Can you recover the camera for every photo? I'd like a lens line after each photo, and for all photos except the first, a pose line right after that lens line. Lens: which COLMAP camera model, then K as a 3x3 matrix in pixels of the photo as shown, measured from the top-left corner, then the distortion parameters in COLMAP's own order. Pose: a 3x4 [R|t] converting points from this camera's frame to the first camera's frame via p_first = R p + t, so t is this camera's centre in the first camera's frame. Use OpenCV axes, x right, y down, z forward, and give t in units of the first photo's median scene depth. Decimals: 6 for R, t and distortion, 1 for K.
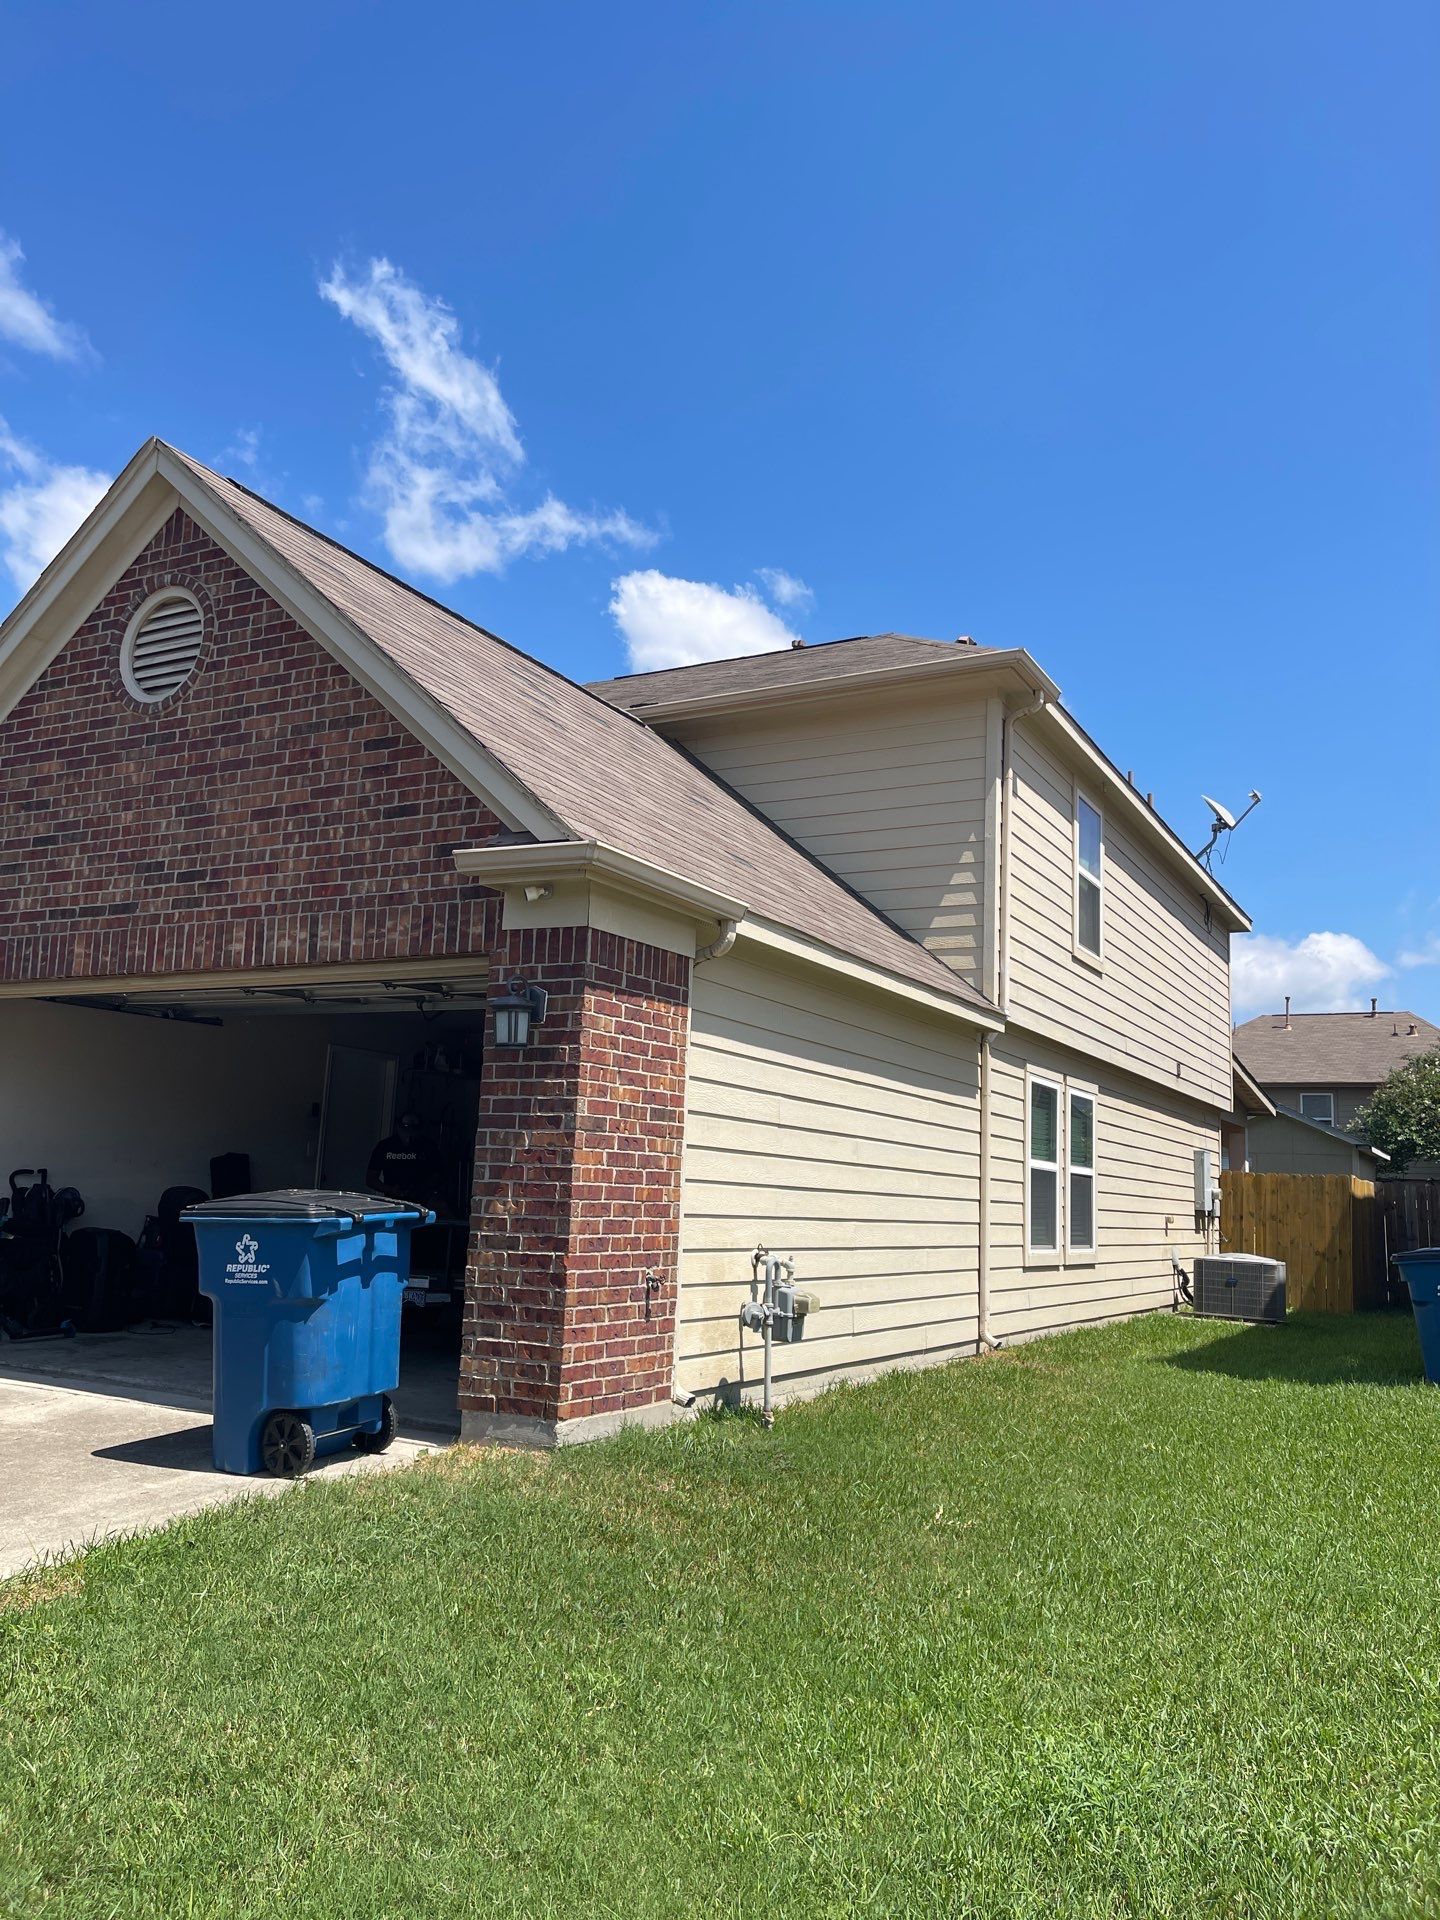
lens RADIAL K [[1447.1, 0, 708.2], [0, 1447.1, 955.1], [0, 0, 1]] dist [0.046862, -0.027066]
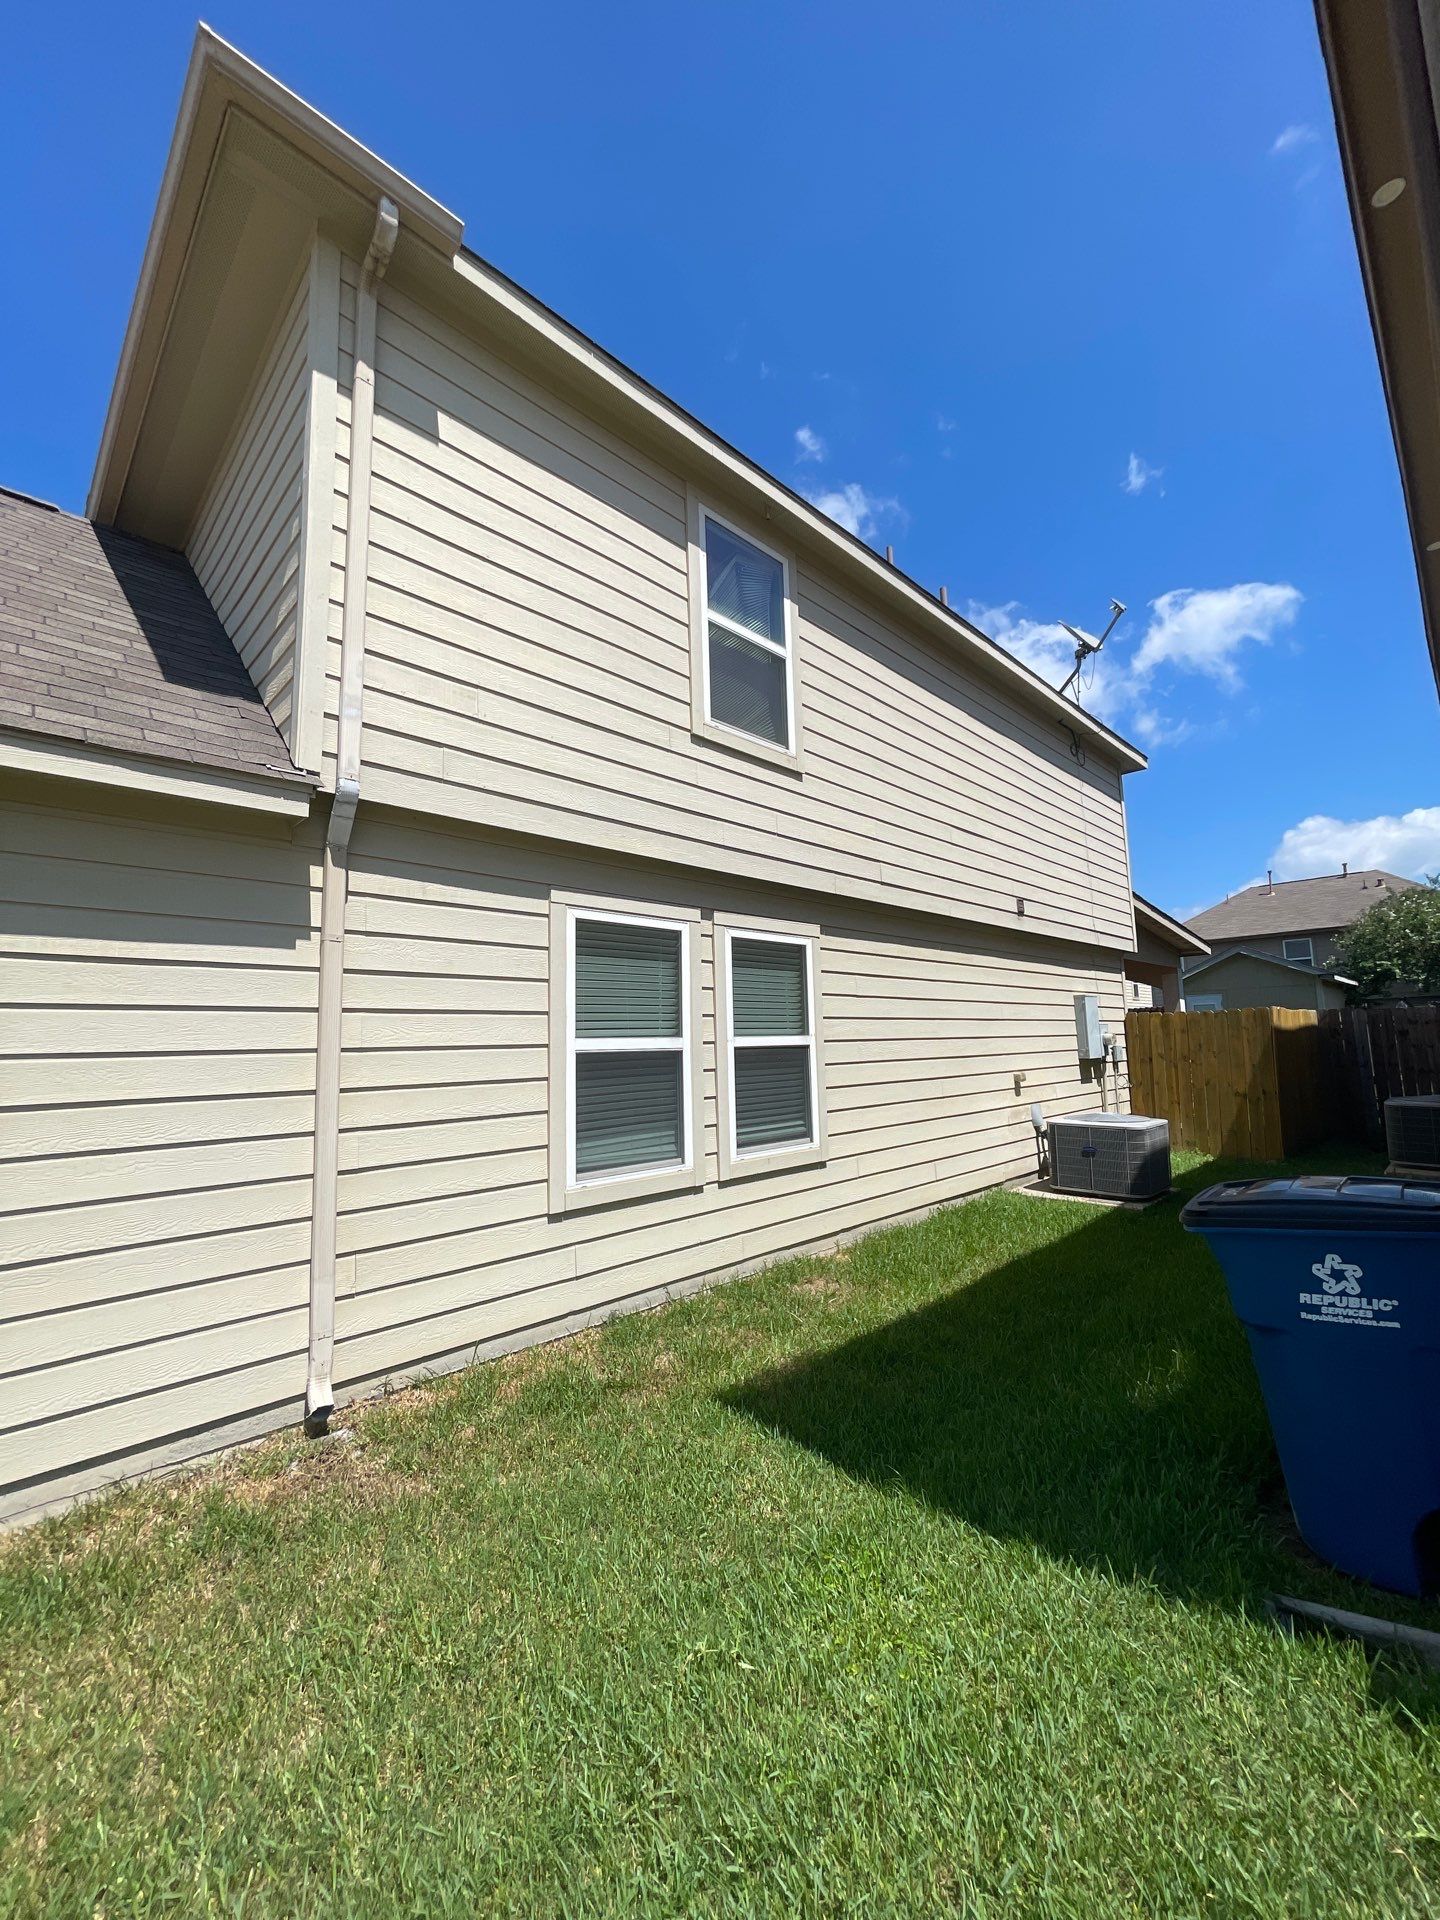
lens RADIAL K [[774.2, 0, 723.7], [0, 774.2, 953.2], [0, 0, 1]] dist [-0.000296, -0.001333]
pose [[0.958603, -0.101115, -0.266188, 0.605988], [0.112983, 0.993156, 0.029613, 0.161211], [0.261372, -0.058462, 0.963466, 1.113519]]
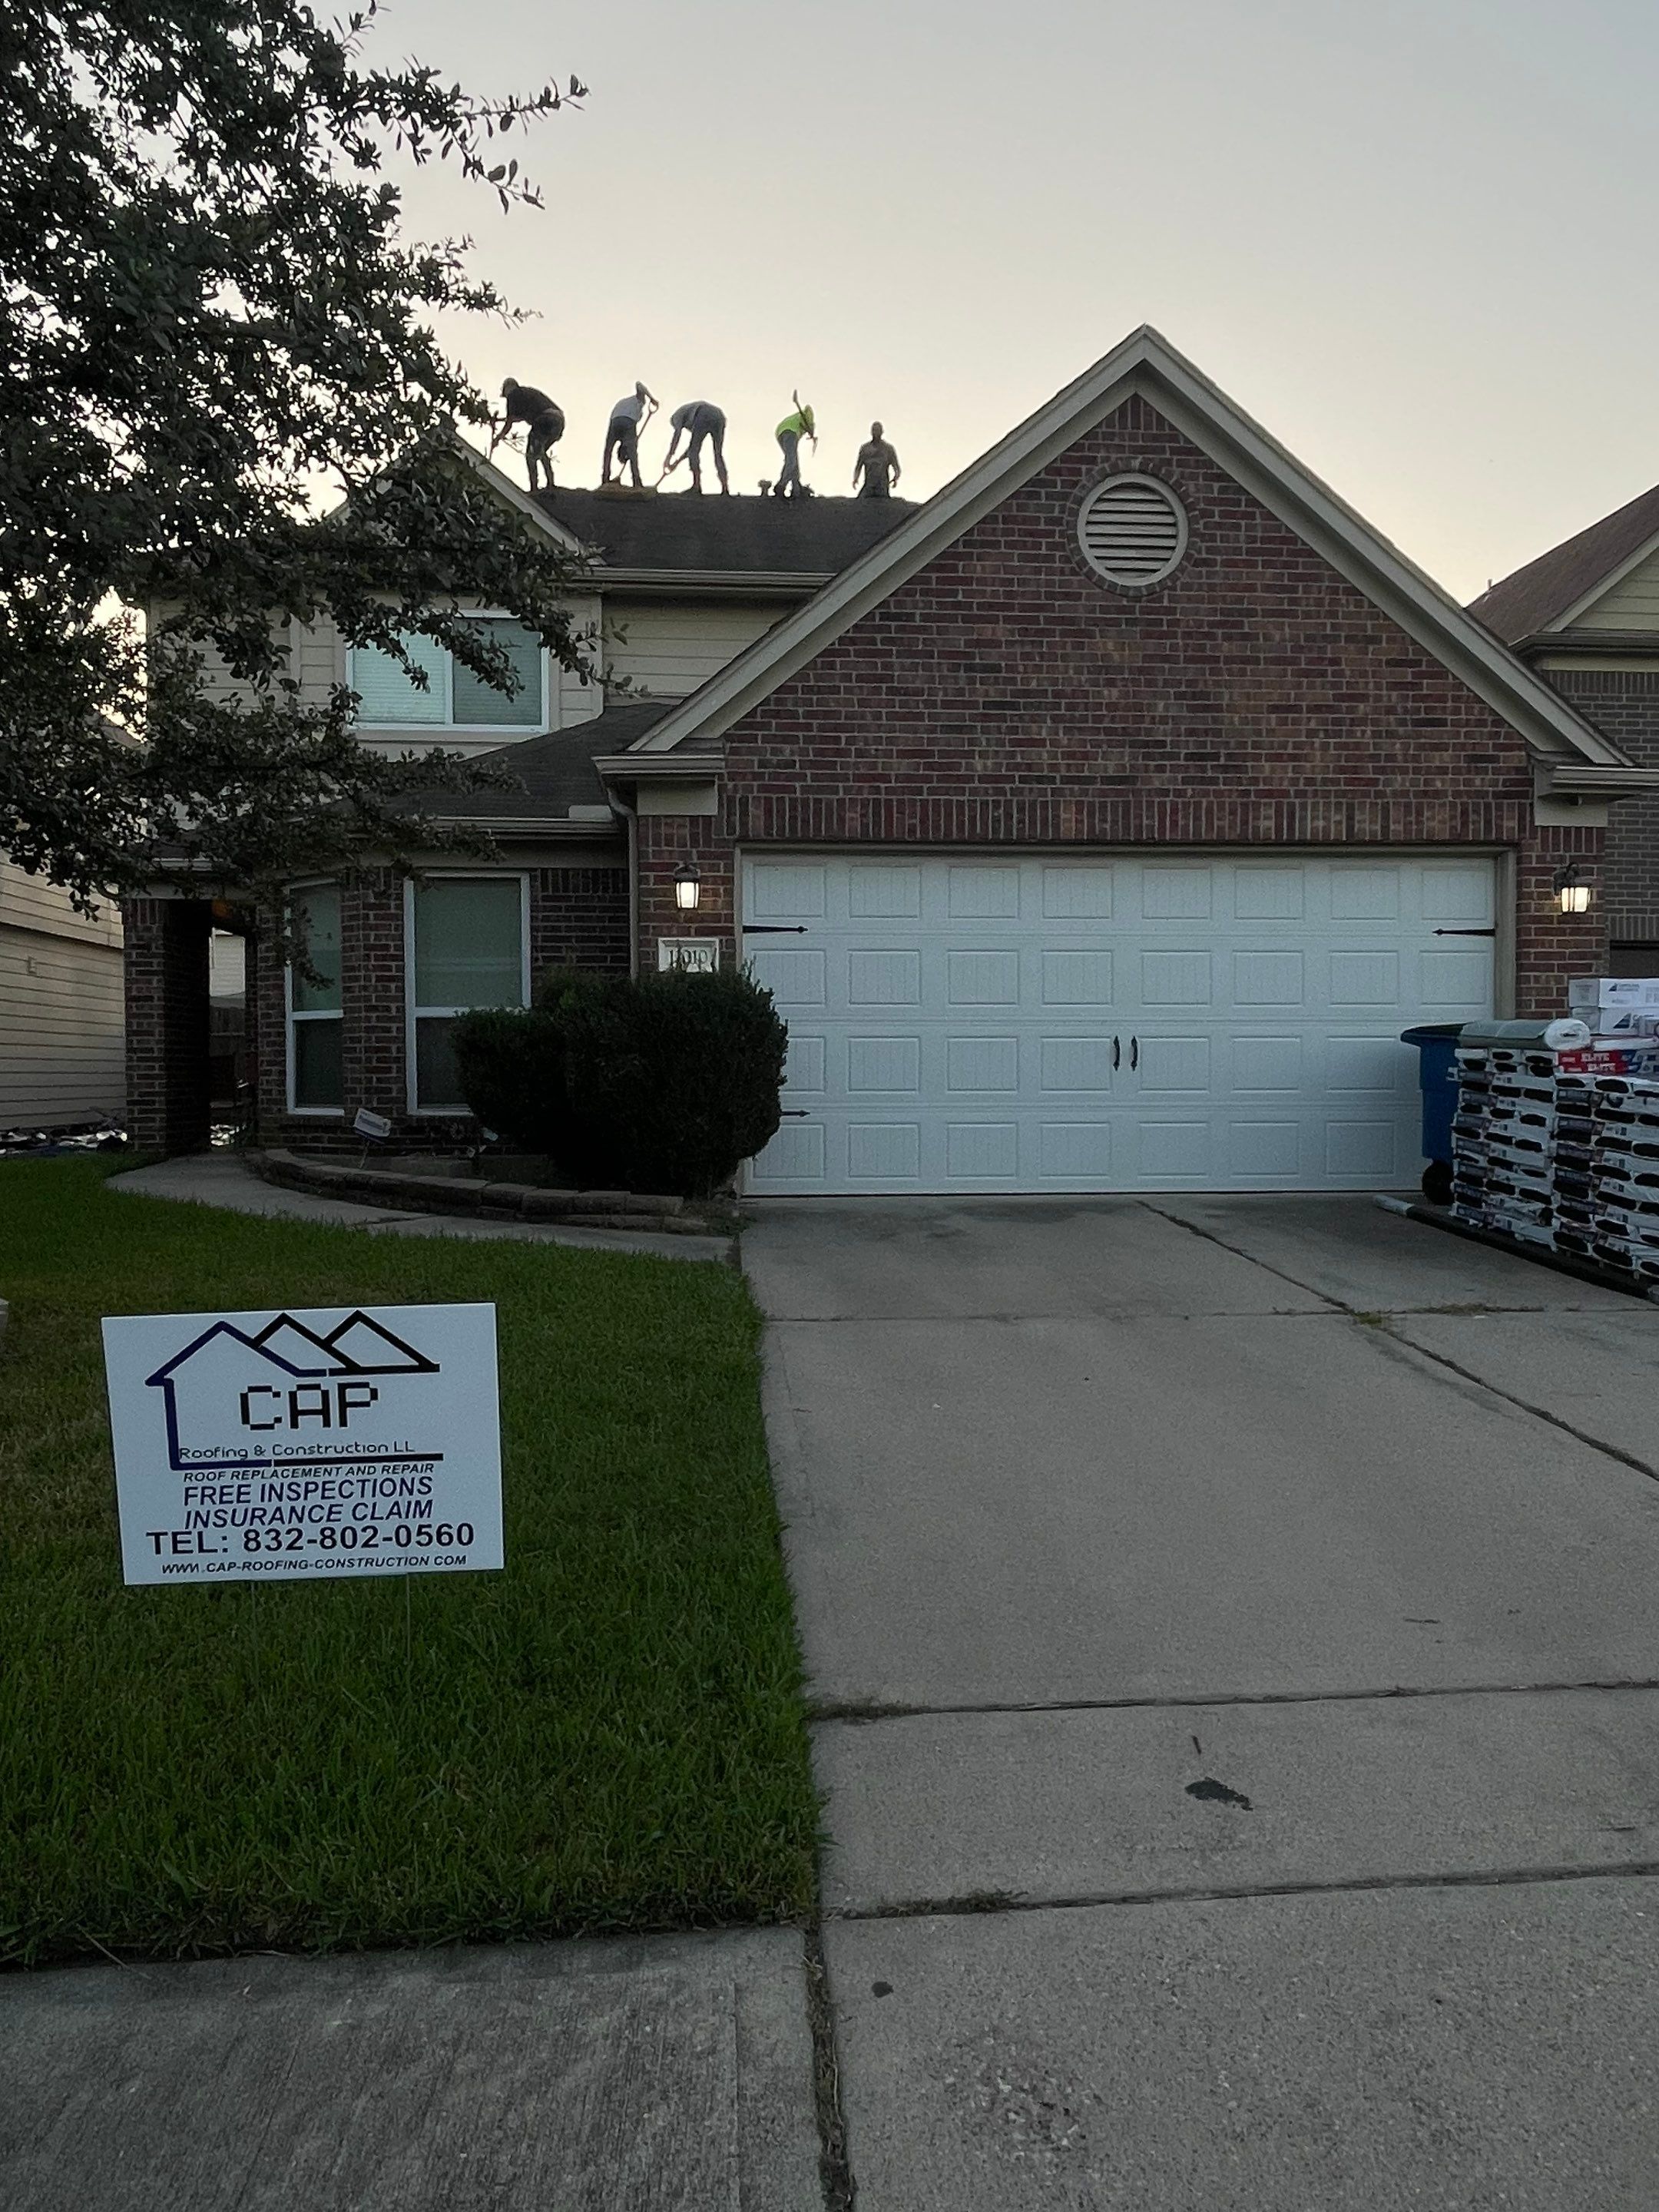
lens RADIAL K [[1573.2, 0, 819.1], [0, 1573.2, 1105.2], [0, 0, 1]] dist [0.006654, -0.011385]
pose [[0.827419, -0.060653, 0.558300, -1.319441], [-0.051190, 0.981866, 0.182533, 0.004230], [-0.559247, -0.179610, 0.809310, 0.120127]]
